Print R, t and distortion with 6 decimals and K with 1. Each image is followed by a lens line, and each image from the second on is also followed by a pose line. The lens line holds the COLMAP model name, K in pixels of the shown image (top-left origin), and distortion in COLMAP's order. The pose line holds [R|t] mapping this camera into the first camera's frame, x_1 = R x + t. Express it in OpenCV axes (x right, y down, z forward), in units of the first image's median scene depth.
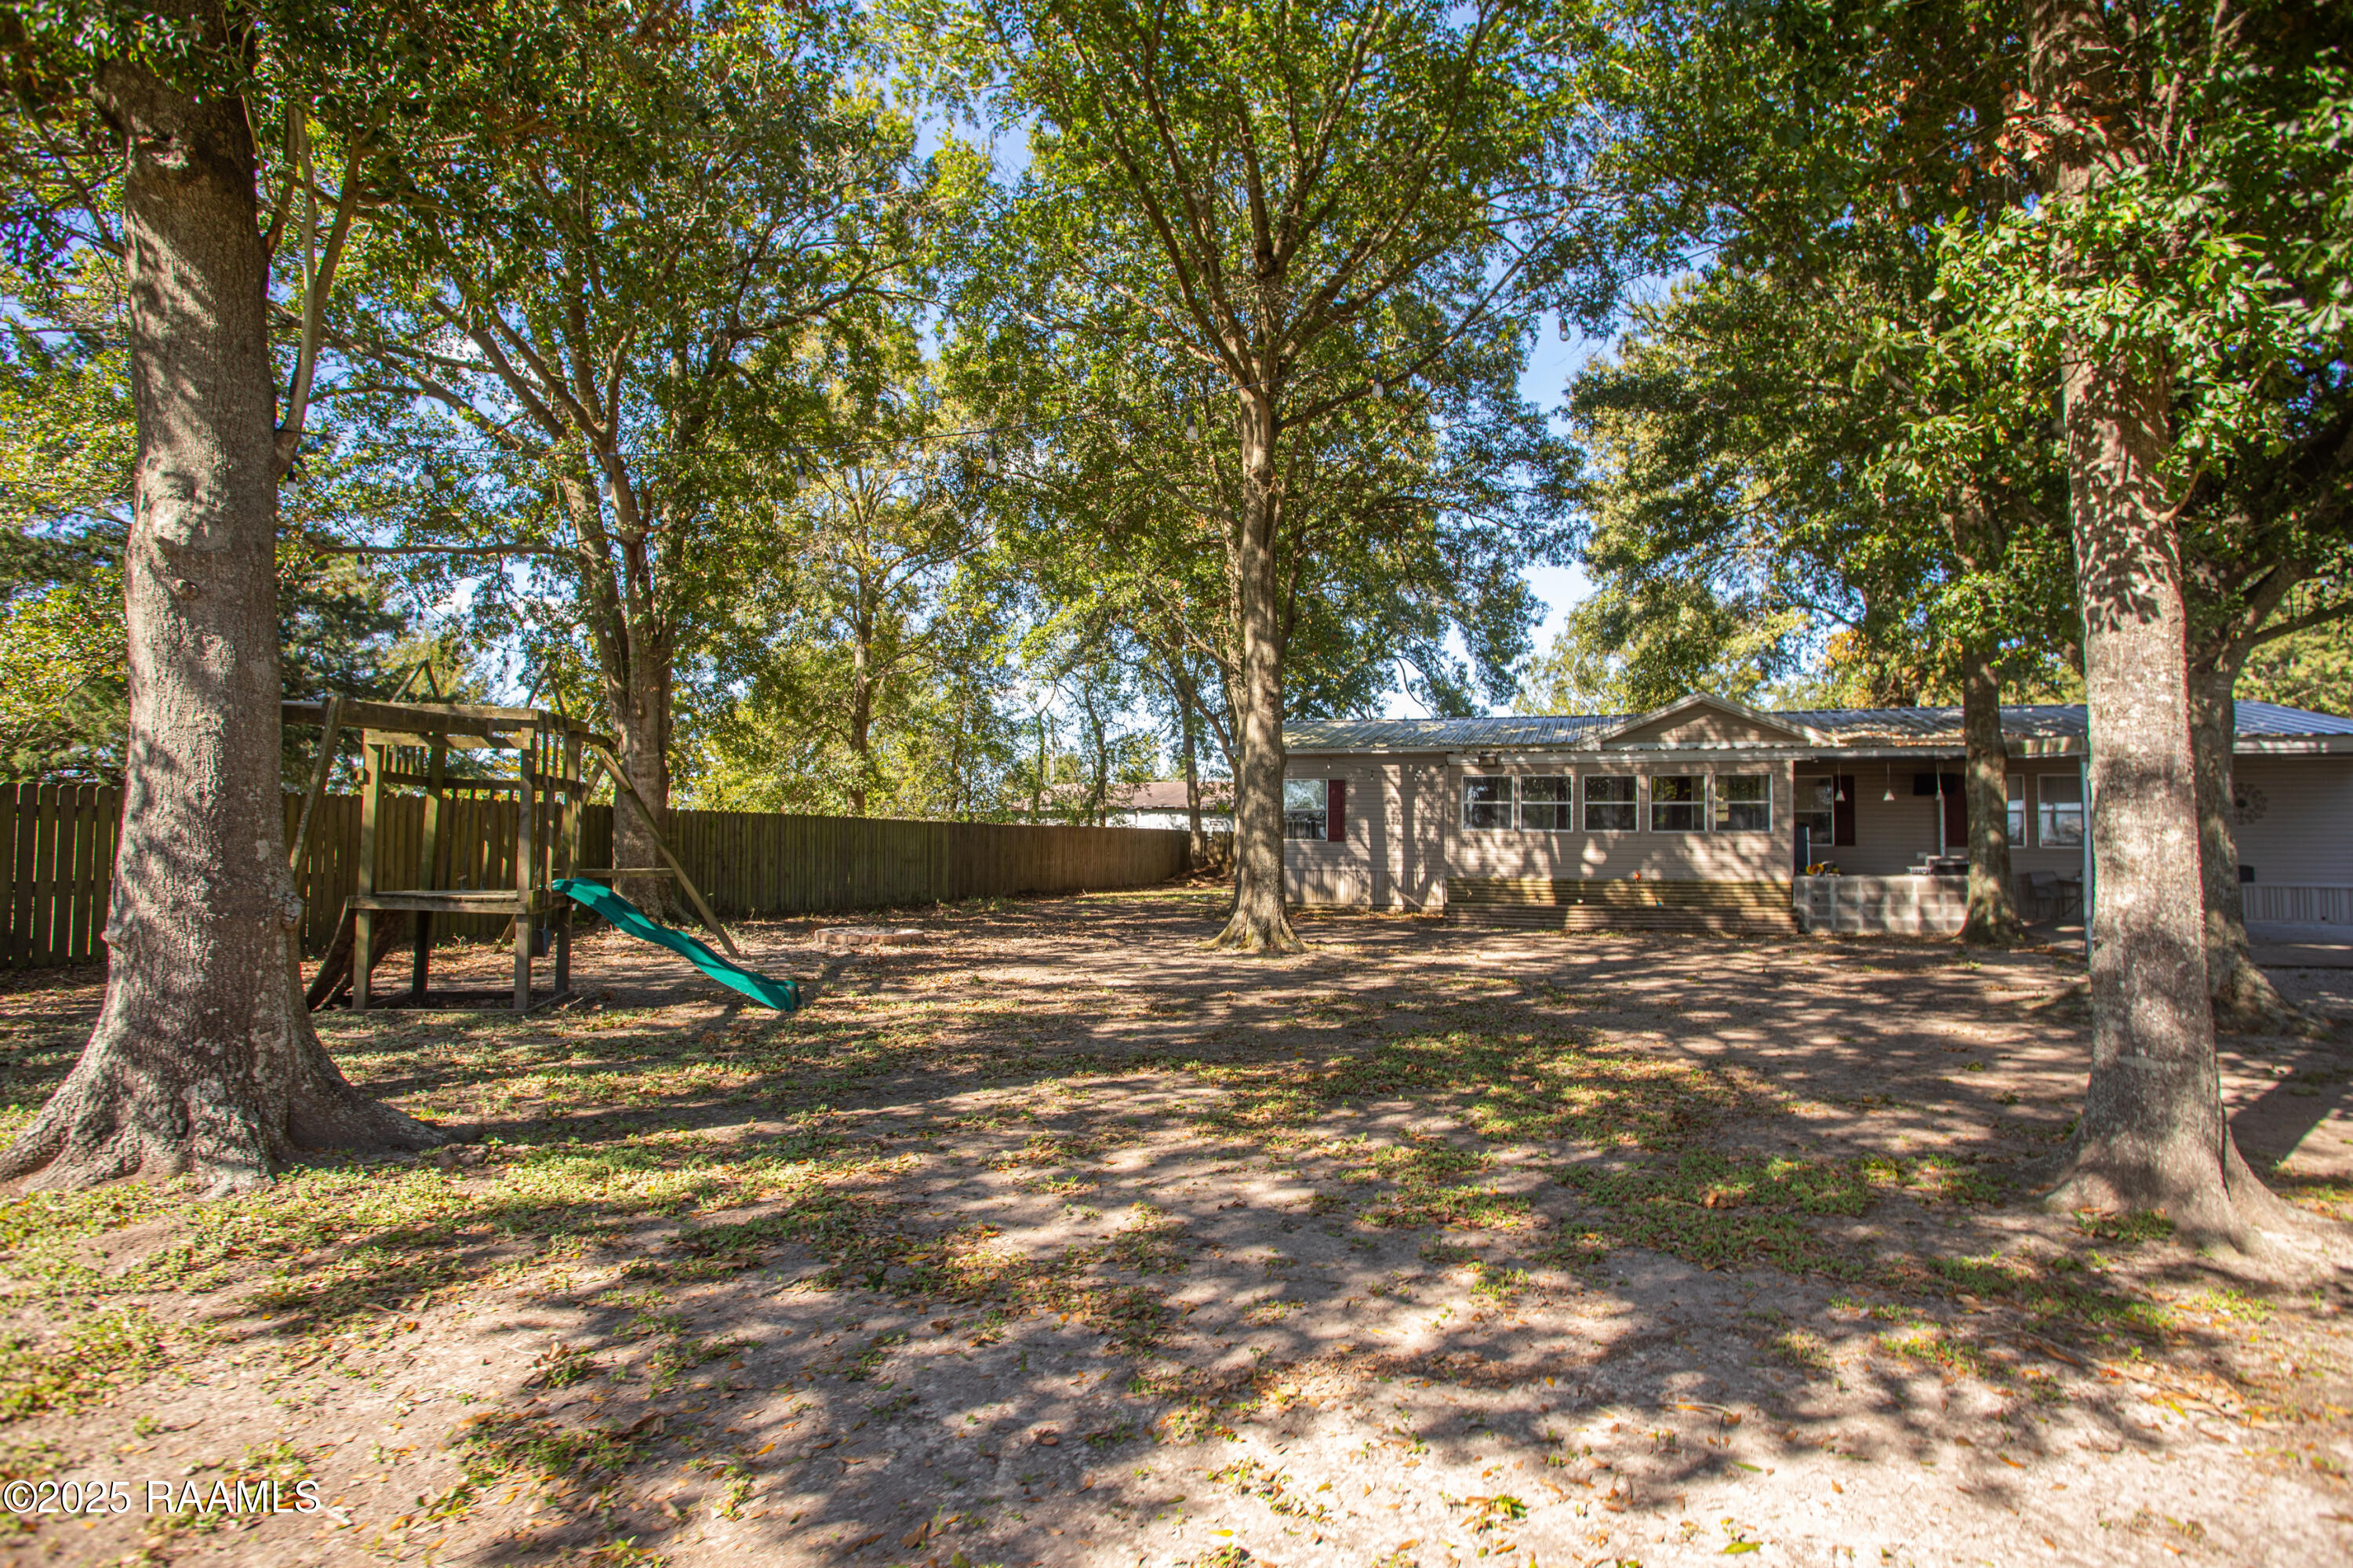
lens RADIAL K [[1154.7, 0, 1186.1], [0, 1154.7, 776.5], [0, 0, 1]] dist [-0.079512, 0.037134]
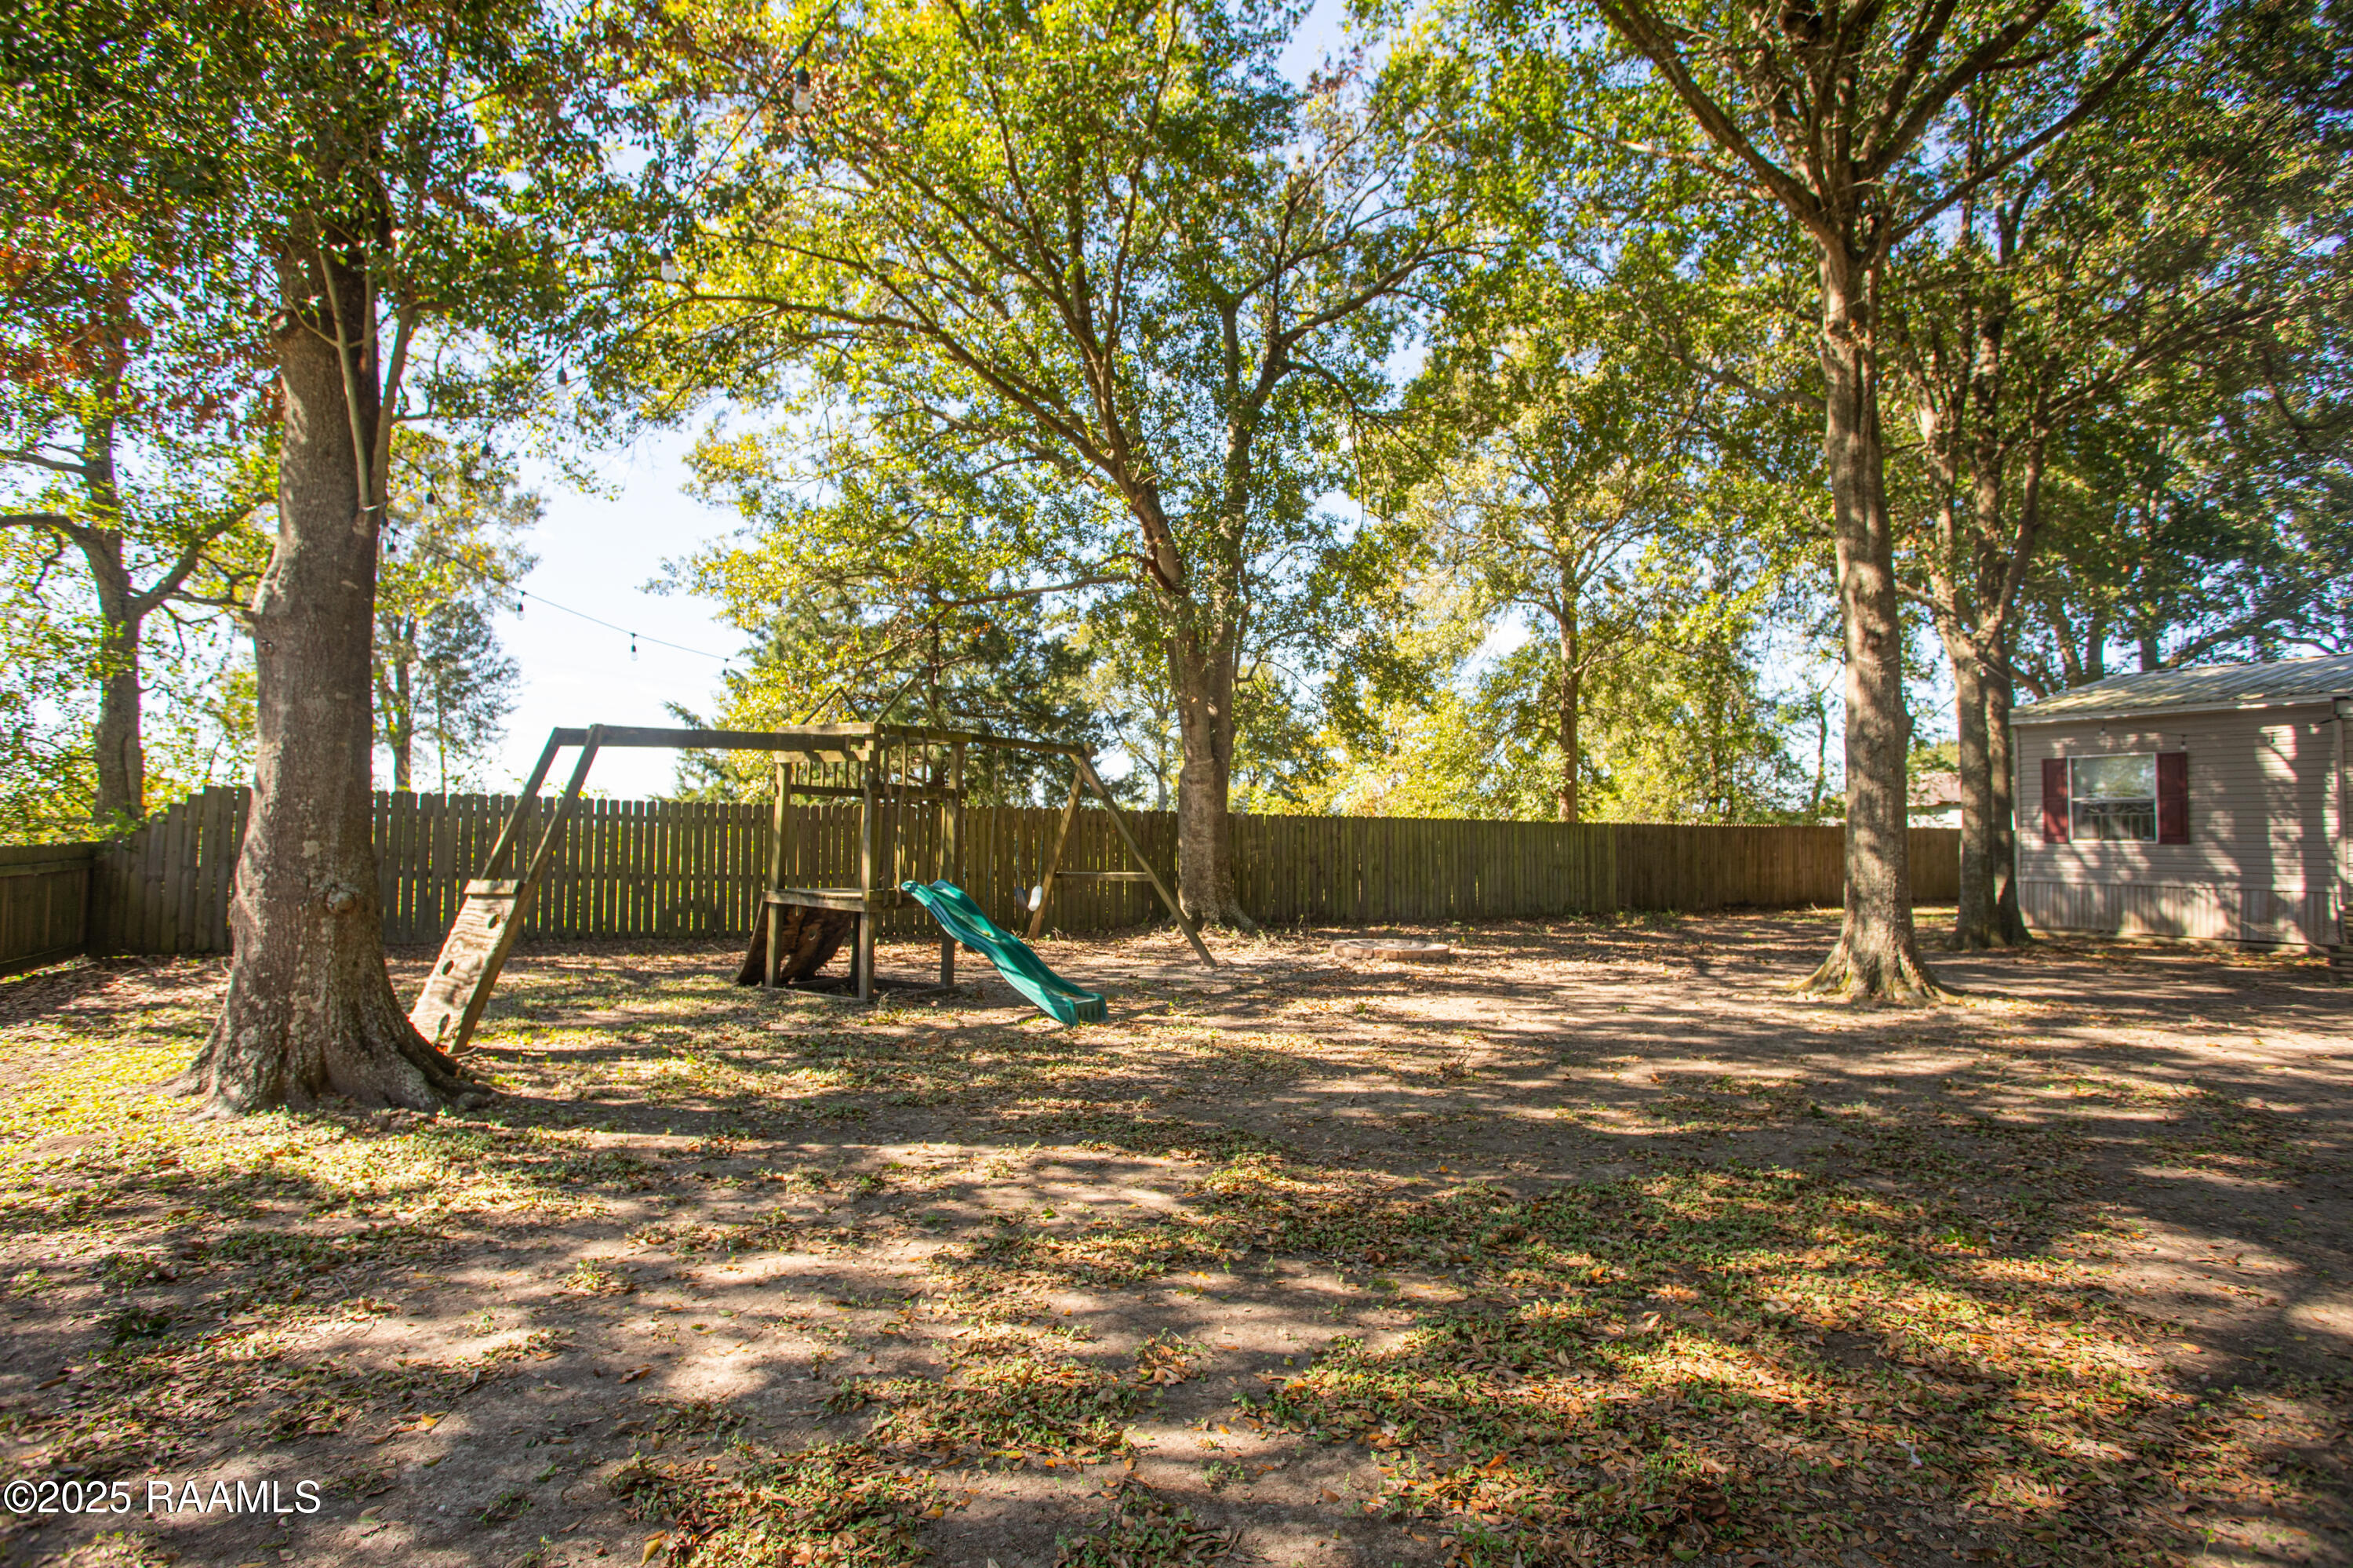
lens RADIAL K [[1154.7, 0, 1186.1], [0, 1154.7, 776.5], [0, 0, 1]] dist [-0.079512, 0.037134]
pose [[0.744330, -0.038023, -0.666728, 0.225152], [0.035554, 0.999218, -0.017293, 0.012131], [0.666865, -0.010833, 0.745100, 0.216853]]
